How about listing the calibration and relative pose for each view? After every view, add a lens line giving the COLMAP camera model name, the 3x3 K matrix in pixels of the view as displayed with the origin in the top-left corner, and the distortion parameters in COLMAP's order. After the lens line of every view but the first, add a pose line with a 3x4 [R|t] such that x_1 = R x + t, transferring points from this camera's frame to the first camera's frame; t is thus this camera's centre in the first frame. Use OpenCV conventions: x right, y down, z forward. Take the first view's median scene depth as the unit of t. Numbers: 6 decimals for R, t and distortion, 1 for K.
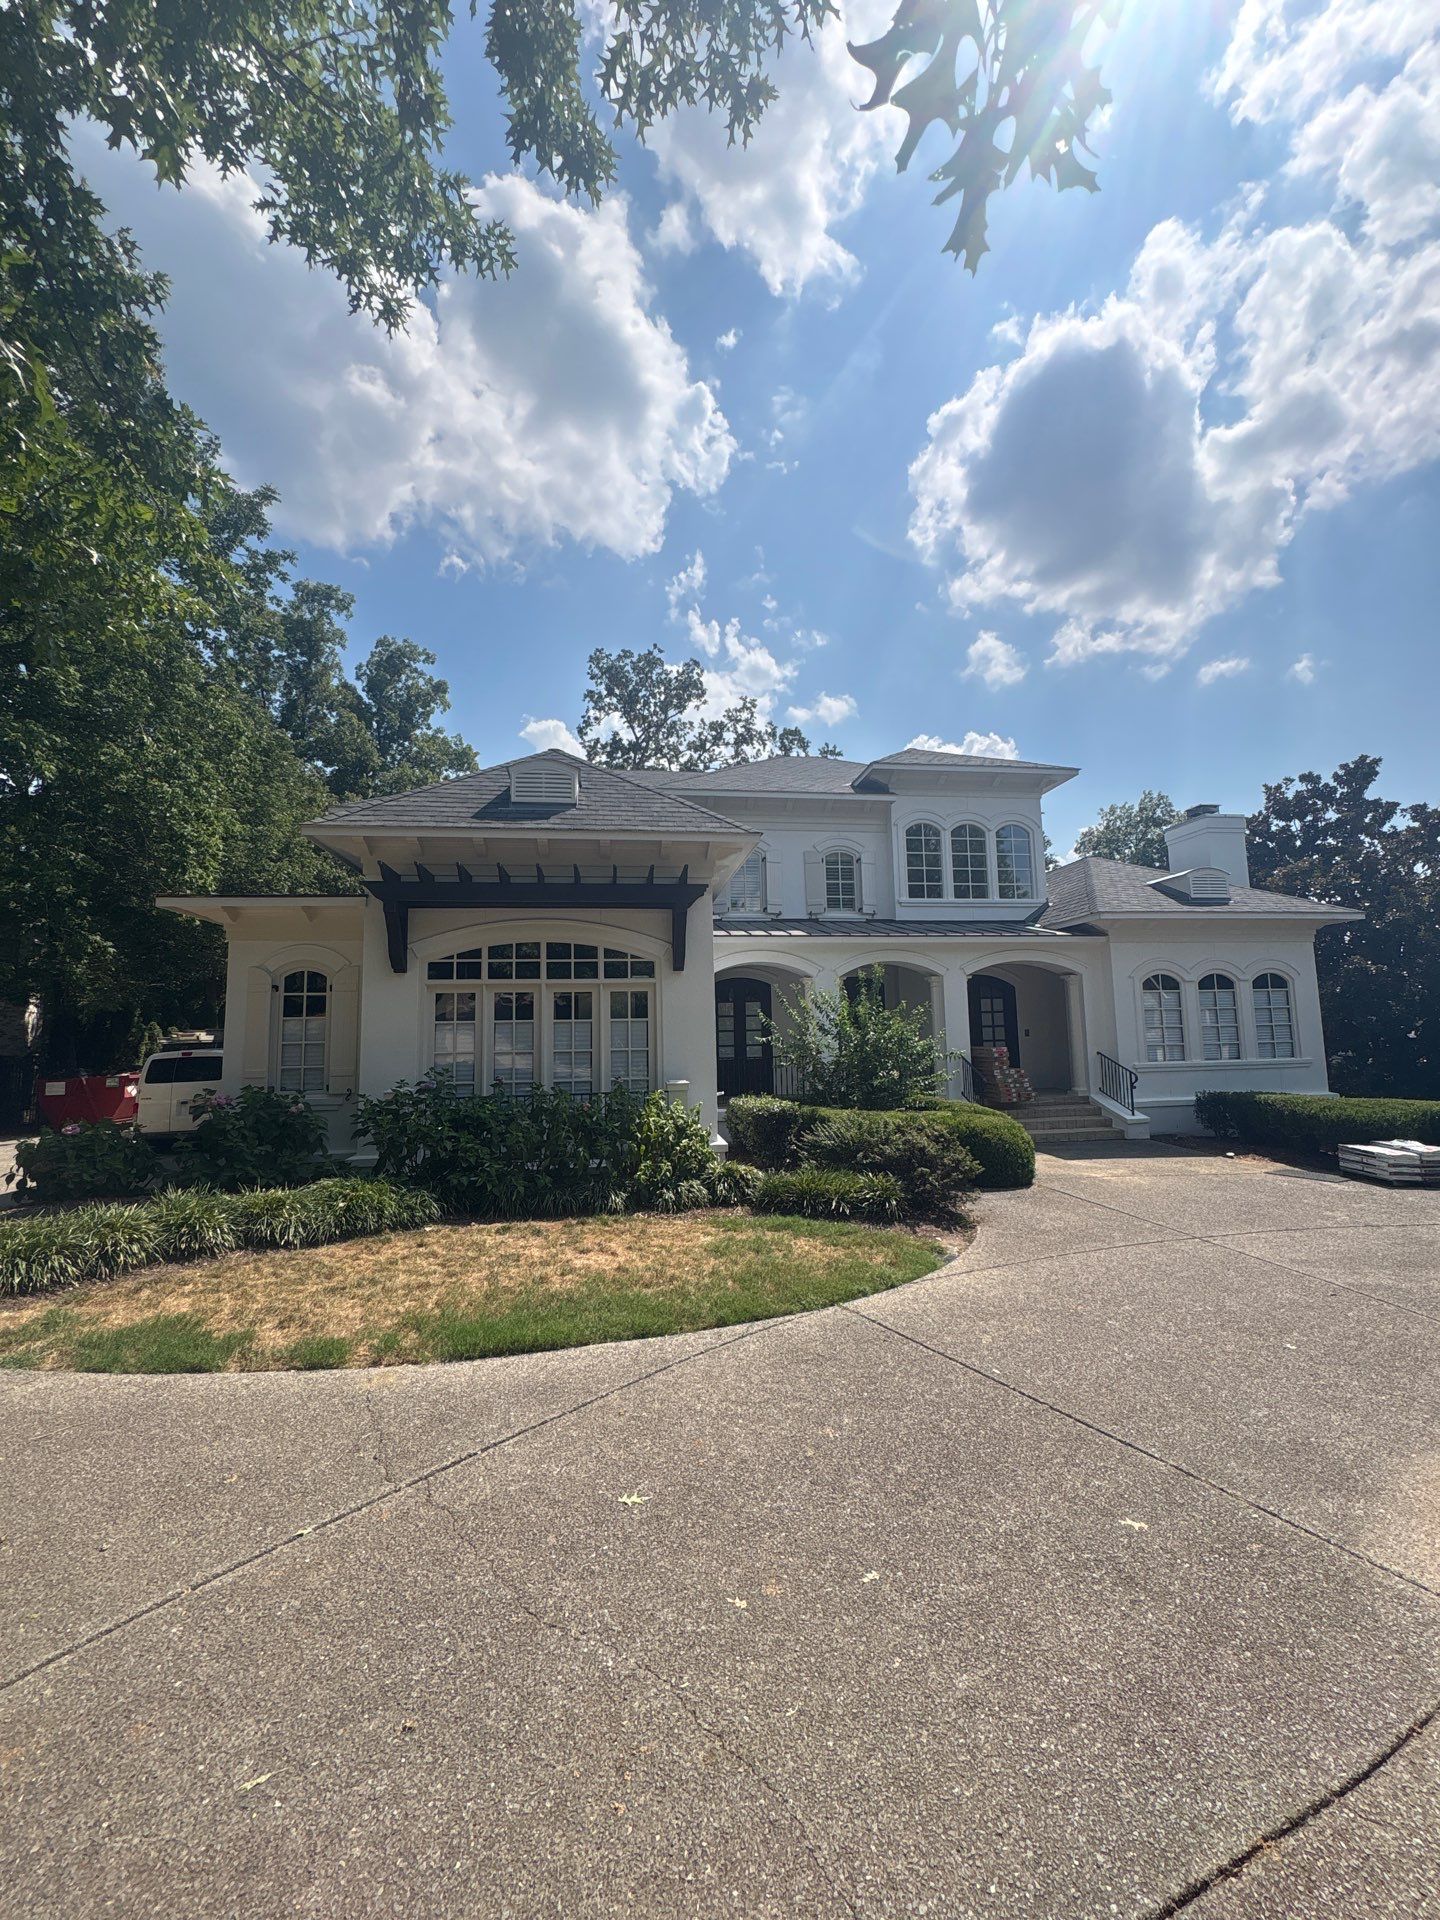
lens RADIAL K [[758.8, 0, 720.0], [0, 758.8, 960.0], [0, 0, 1]] dist [-0.043097, -0.000360]
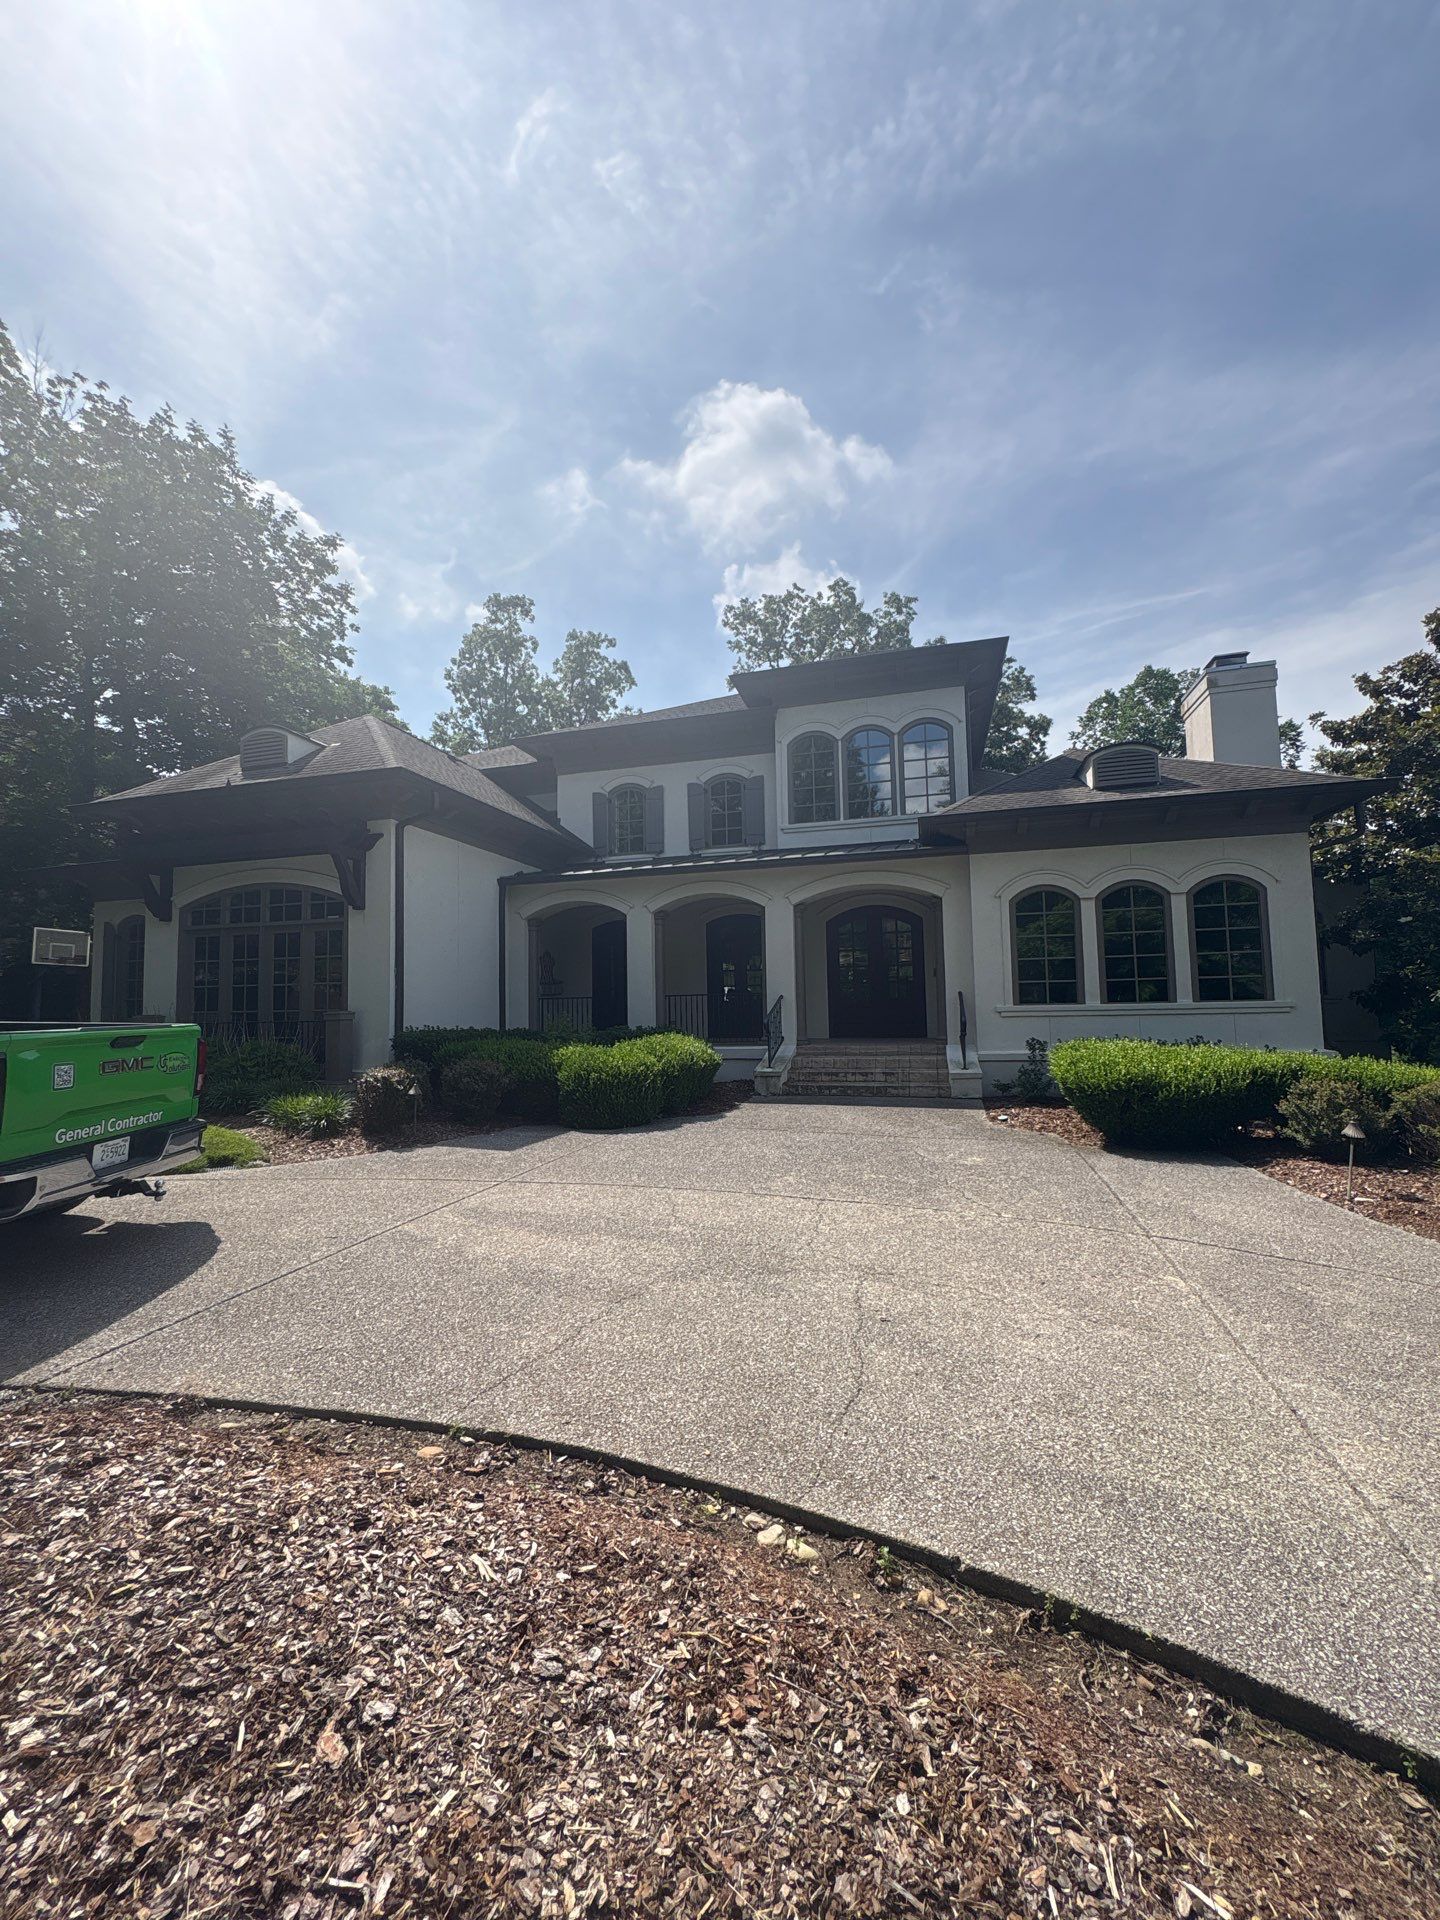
lens RADIAL K [[758.8, 0, 720.0], [0, 758.8, 960.0], [0, 0, 1]] dist [-0.043097, -0.000360]
pose [[0.900502, -0.009800, -0.434741, 0.527514], [0.031324, 0.998611, 0.042372, 0.034551], [0.433721, -0.051774, 0.899558, 0.156026]]
